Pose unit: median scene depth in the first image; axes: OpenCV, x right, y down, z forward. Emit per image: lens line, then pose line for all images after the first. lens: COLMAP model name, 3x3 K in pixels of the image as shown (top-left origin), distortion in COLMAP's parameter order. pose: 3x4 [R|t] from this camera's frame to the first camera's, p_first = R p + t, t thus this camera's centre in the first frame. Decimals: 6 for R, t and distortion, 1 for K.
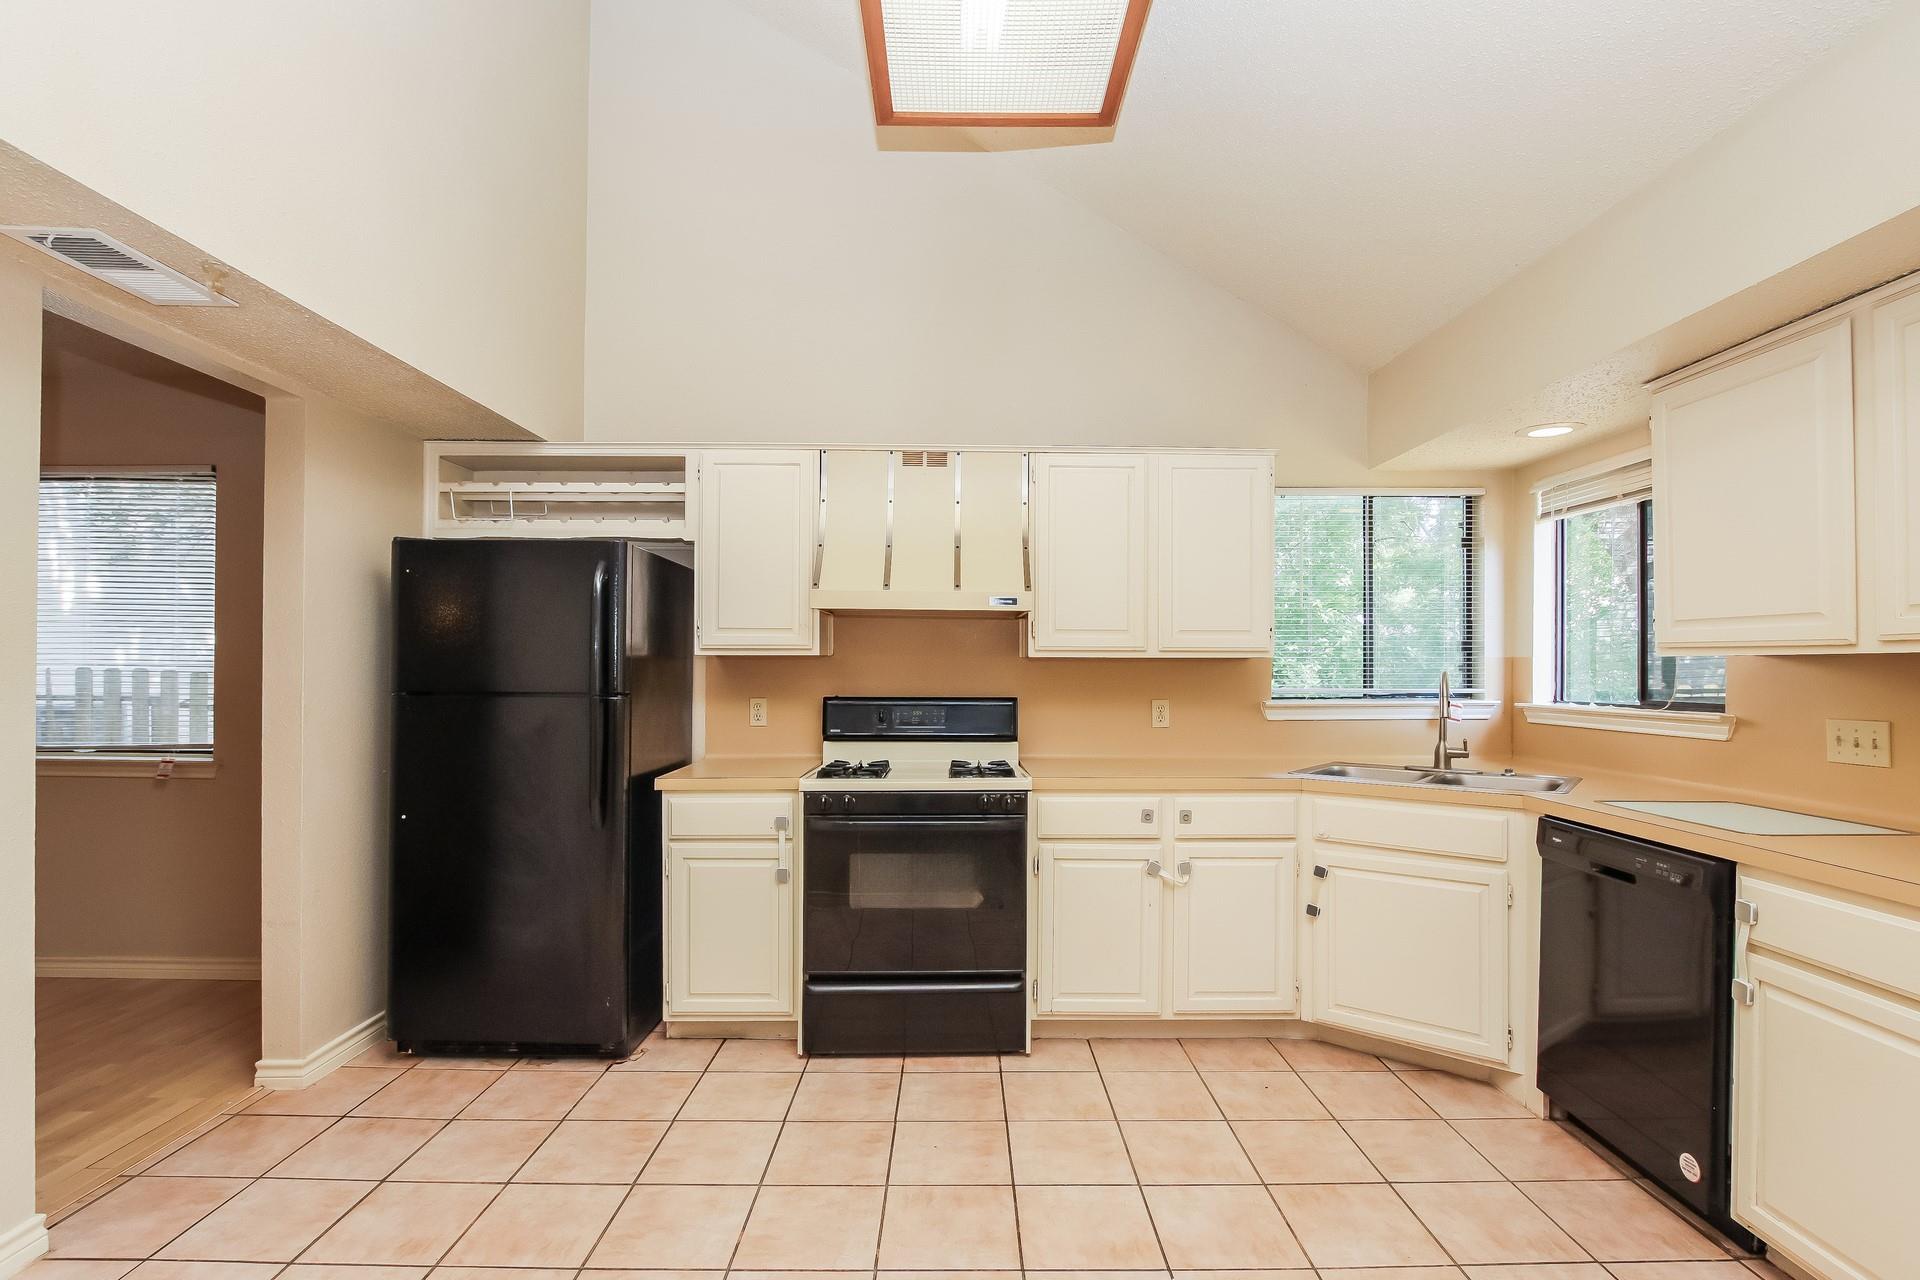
lens RADIAL K [[885.9, 0, 992.5], [0, 885.9, 661.6], [0, 0, 1]] dist [-0.019130, 0.002232]
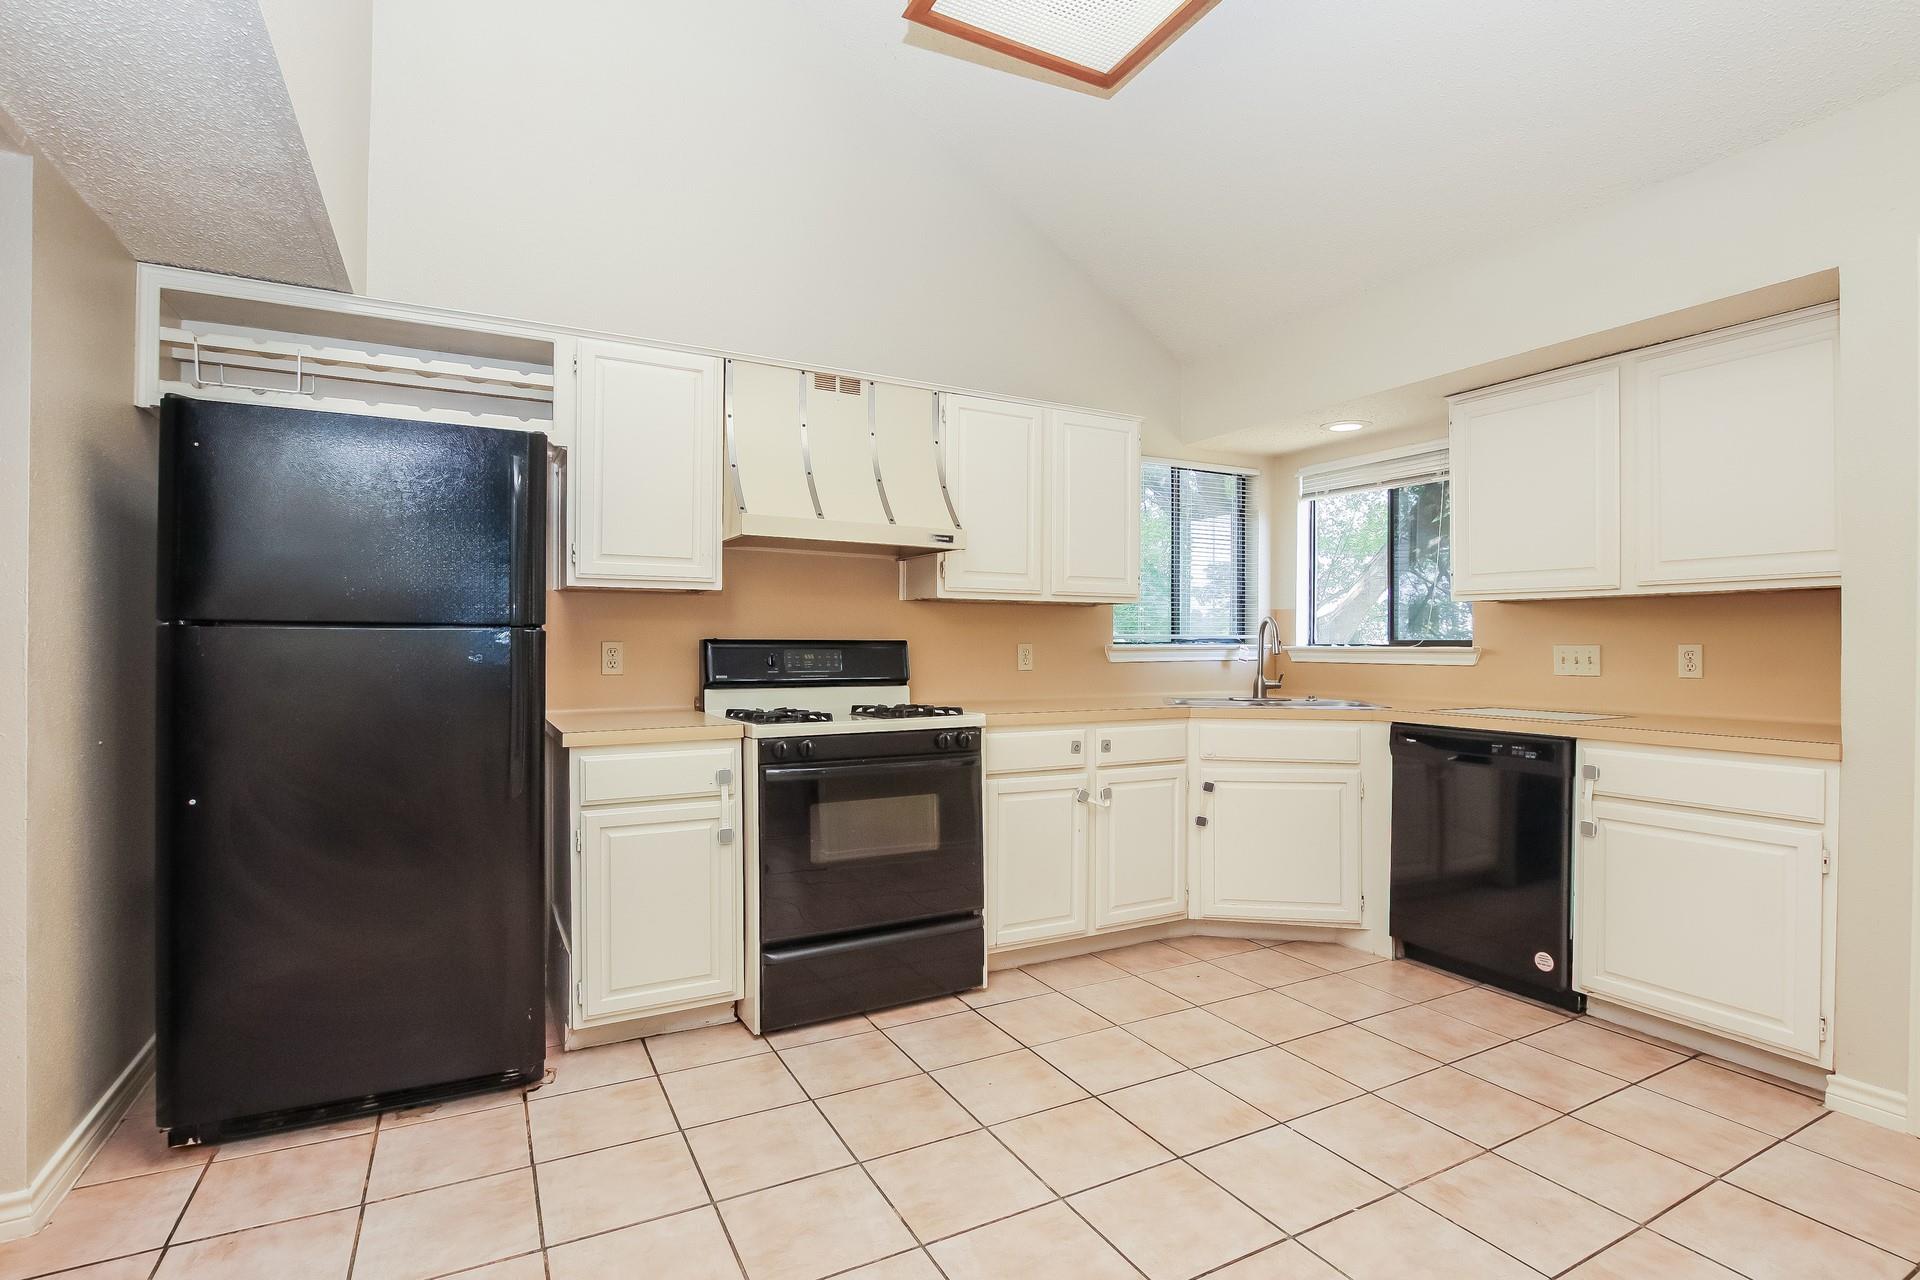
lens RADIAL K [[885.9, 0, 967.6], [0, 885.9, 643.3], [0, 0, 1]] dist [-0.019130, 0.002232]
pose [[0.891177, 0.001310, 0.453653, -0.426365], [-0.004855, 0.999966, 0.006650, 0.043695], [-0.453629, -0.008128, 0.891153, 0.113321]]
